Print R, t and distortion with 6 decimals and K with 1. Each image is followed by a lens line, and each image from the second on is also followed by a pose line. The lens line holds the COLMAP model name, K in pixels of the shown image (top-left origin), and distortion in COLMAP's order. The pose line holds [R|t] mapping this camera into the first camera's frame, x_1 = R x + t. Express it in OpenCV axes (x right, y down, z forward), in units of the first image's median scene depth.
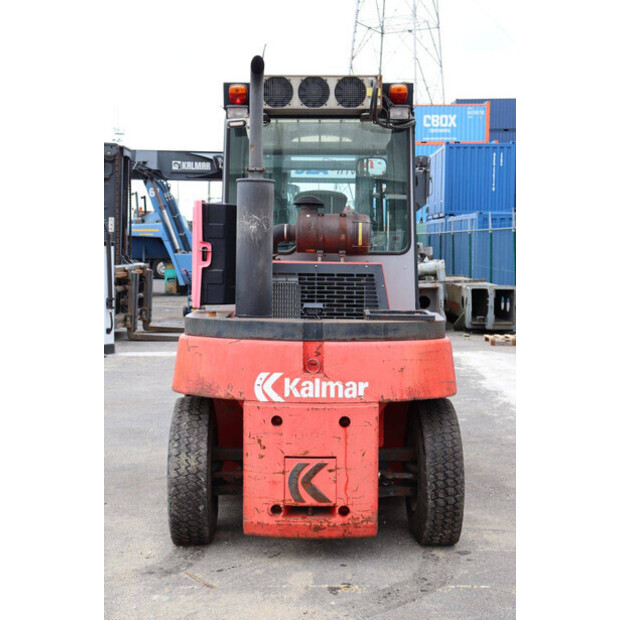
lens RADIAL K [[953.6, 0, 317.3], [0, 953.6, 308.2], [0, 0, 1]] dist [0.115582, 0.024130]
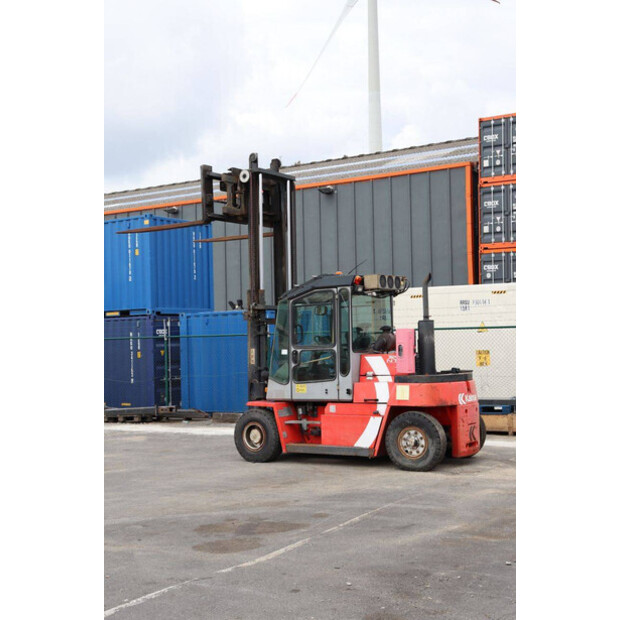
lens RADIAL K [[867.0, 0, 310.0], [0, 867.0, 310.0], [0, 0, 1]] dist [0.043932, 0.034710]
pose [[0.550356, 0.009479, 0.834876, -2.290755], [0.087424, 0.993785, -0.068914, -0.033698], [-0.830340, 0.110916, 0.546107, 0.006819]]
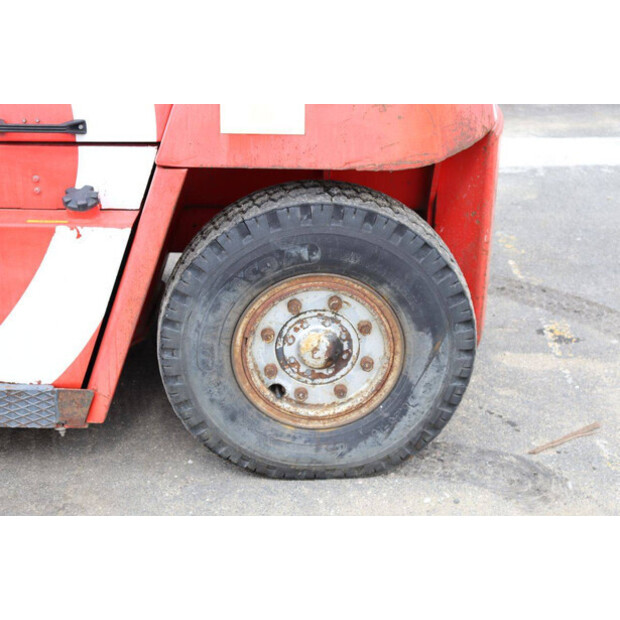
lens RADIAL K [[1046.6, 0, 310.0], [0, 1046.6, 310.0], [0, 0, 1]] dist [0.170420, 0.091139]
pose [[0.009096, -0.402705, 0.915285, -0.652923], [0.065914, 0.913573, 0.401297, -0.053129], [-0.997784, 0.056679, 0.034854, 1.088550]]
